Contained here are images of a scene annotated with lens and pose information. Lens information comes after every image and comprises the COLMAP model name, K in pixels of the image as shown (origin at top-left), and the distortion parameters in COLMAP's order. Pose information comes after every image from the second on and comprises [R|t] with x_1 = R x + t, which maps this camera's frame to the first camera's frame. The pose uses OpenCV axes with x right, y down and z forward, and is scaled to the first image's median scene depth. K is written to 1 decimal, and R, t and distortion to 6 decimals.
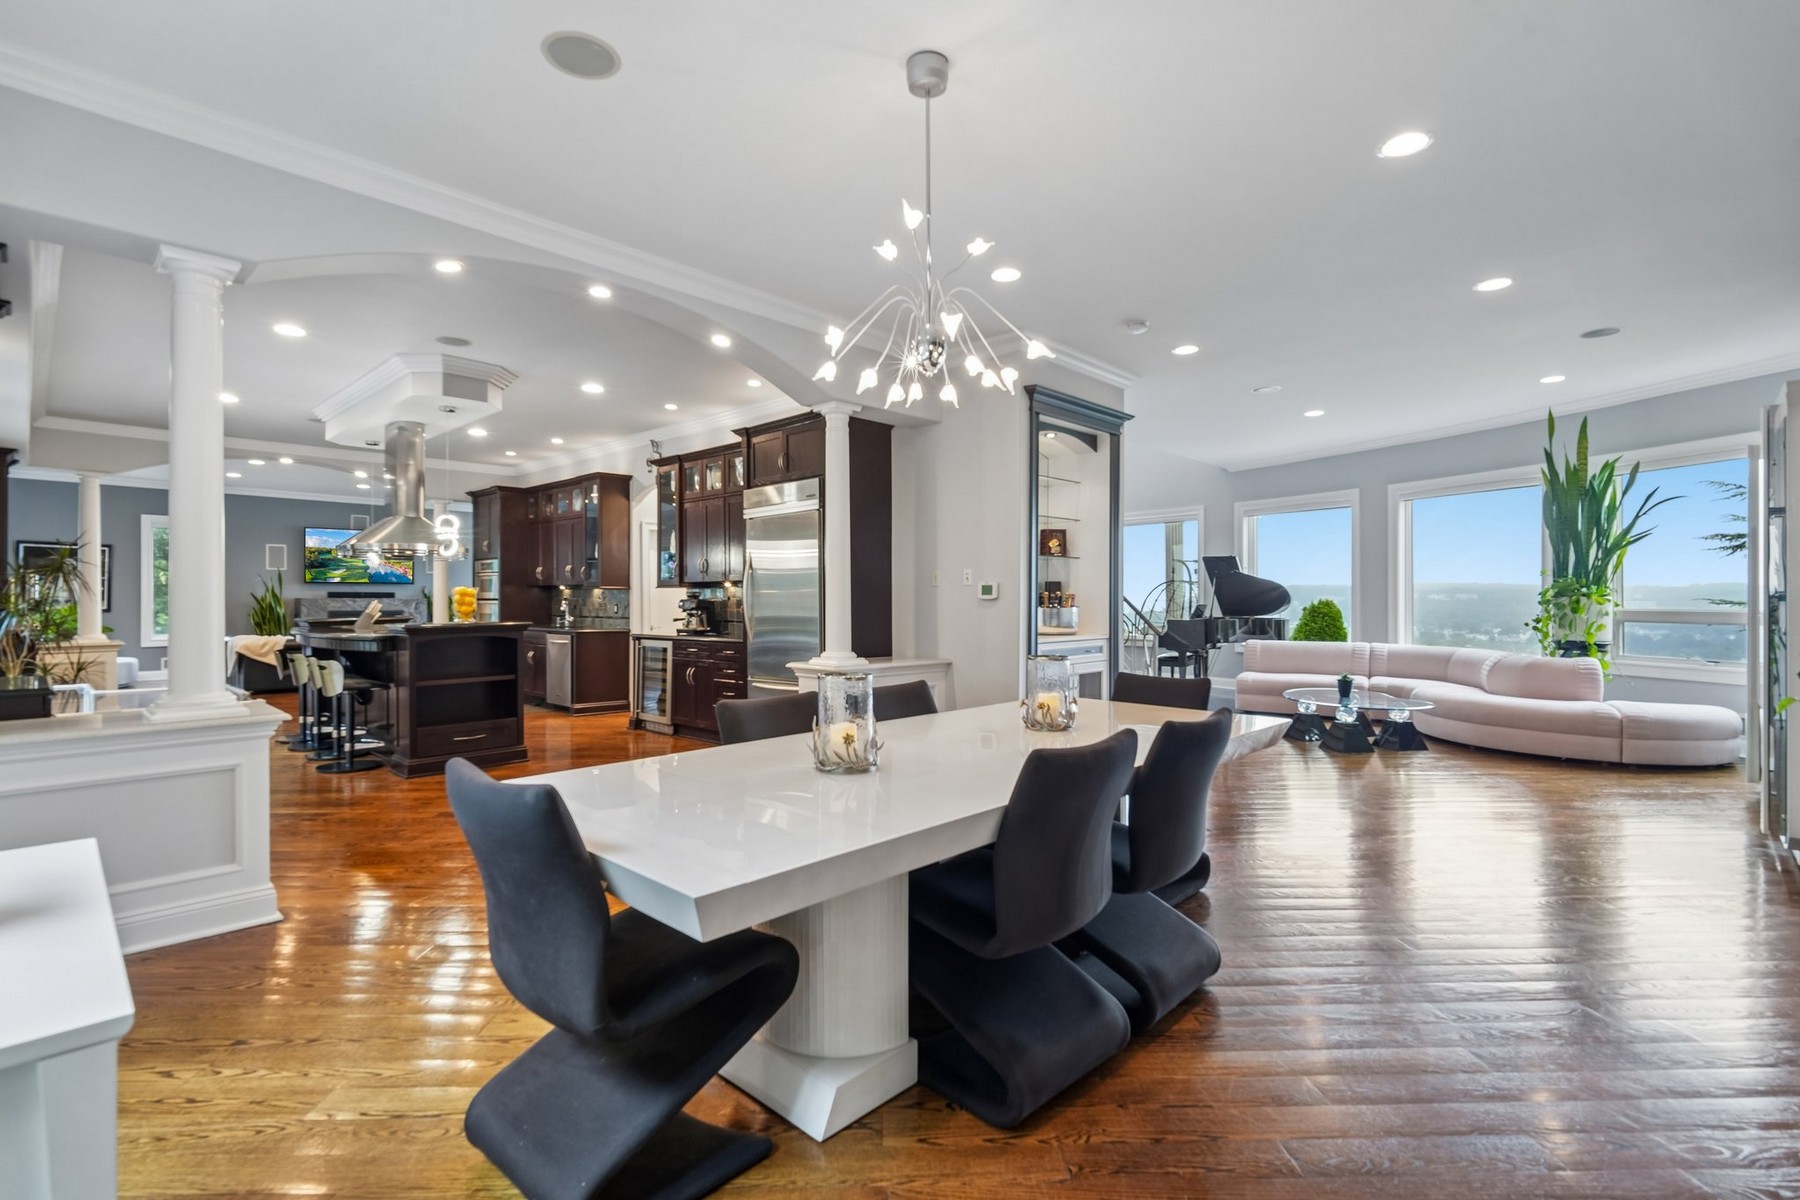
lens RADIAL K [[828.2, 0, 906.7], [0, 828.2, 597.3], [0, 0, 1]] dist [-0.014827, -0.000904]
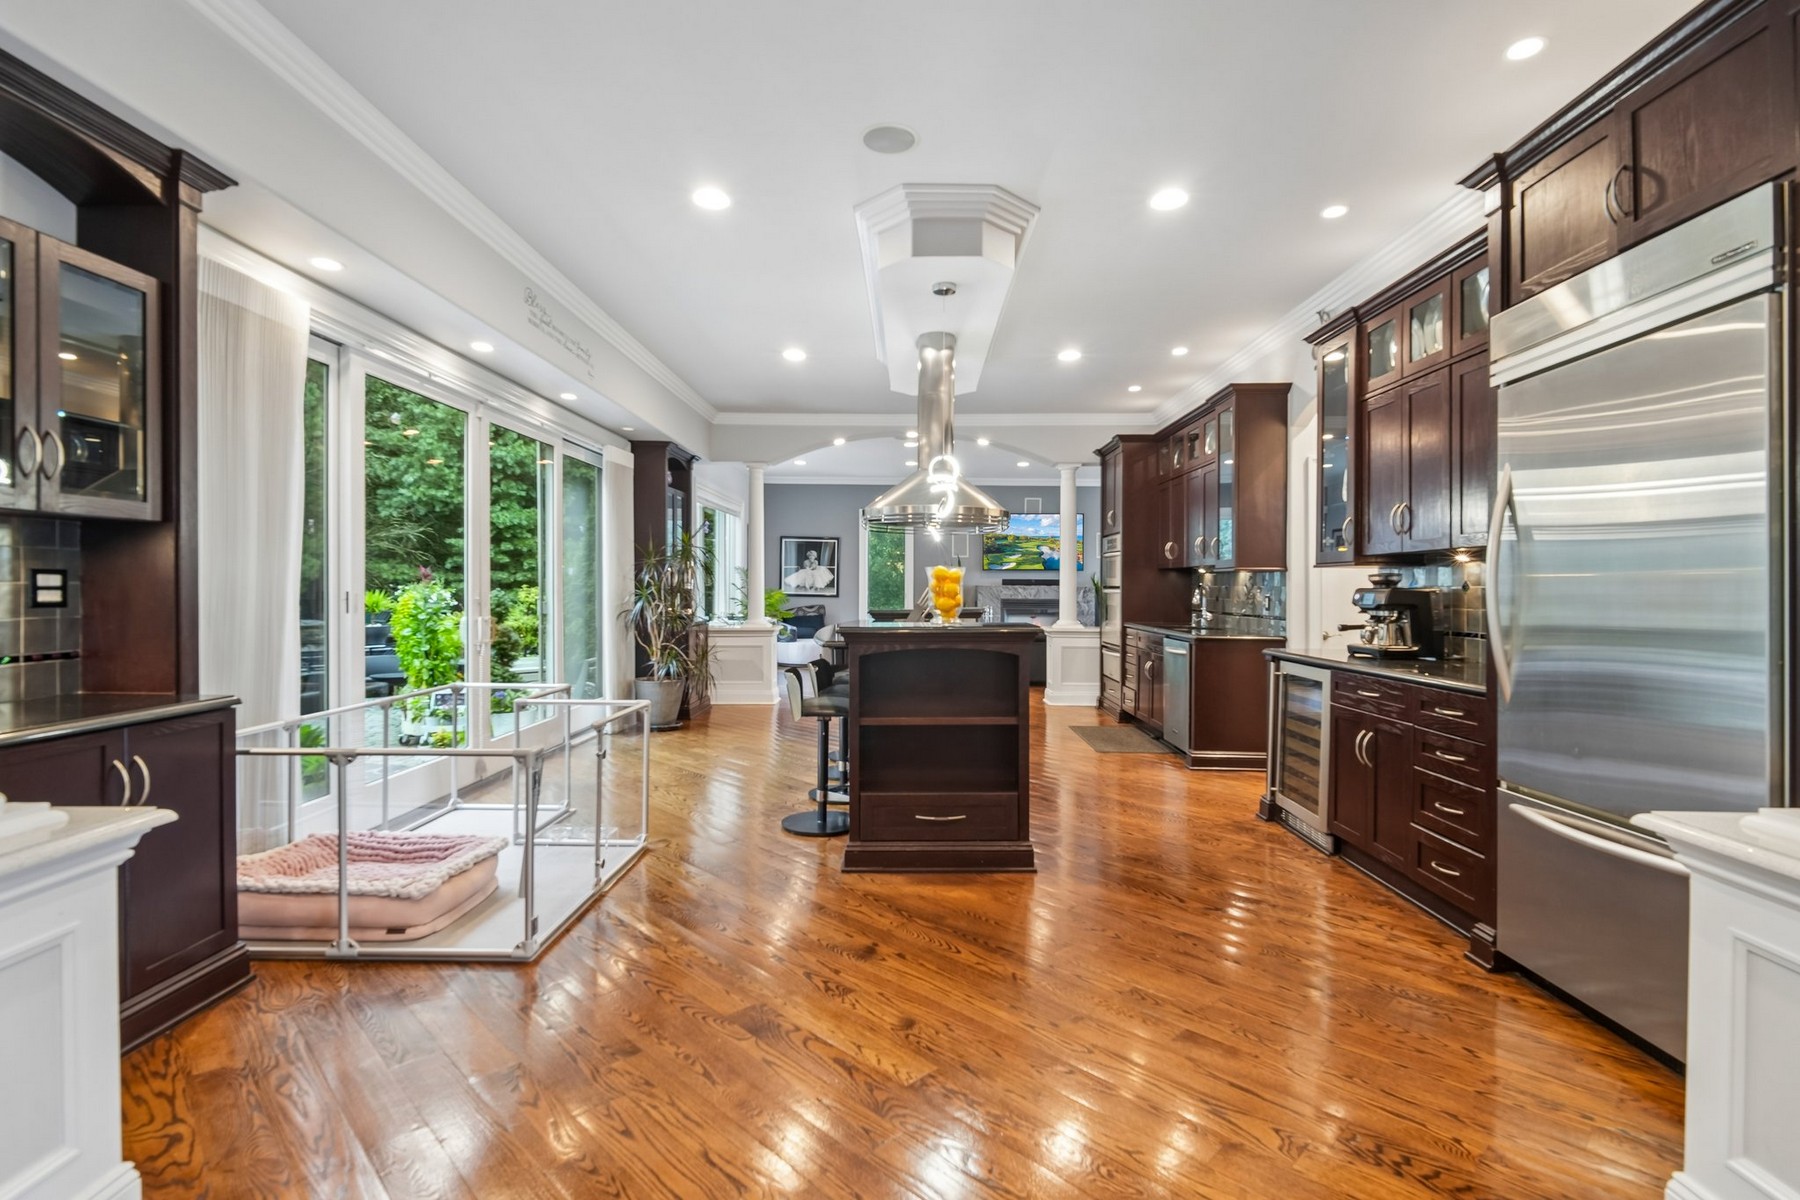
lens RADIAL K [[859.3, 0, 907.5], [0, 859.3, 592.9], [0, 0, 1]] dist [0.004491, -0.004501]
pose [[0.675728, 0.008669, -0.737100, -0.048323], [-0.002766, 0.999954, 0.009225, 0.000836], [0.737146, -0.004195, 0.675720, 0.310389]]
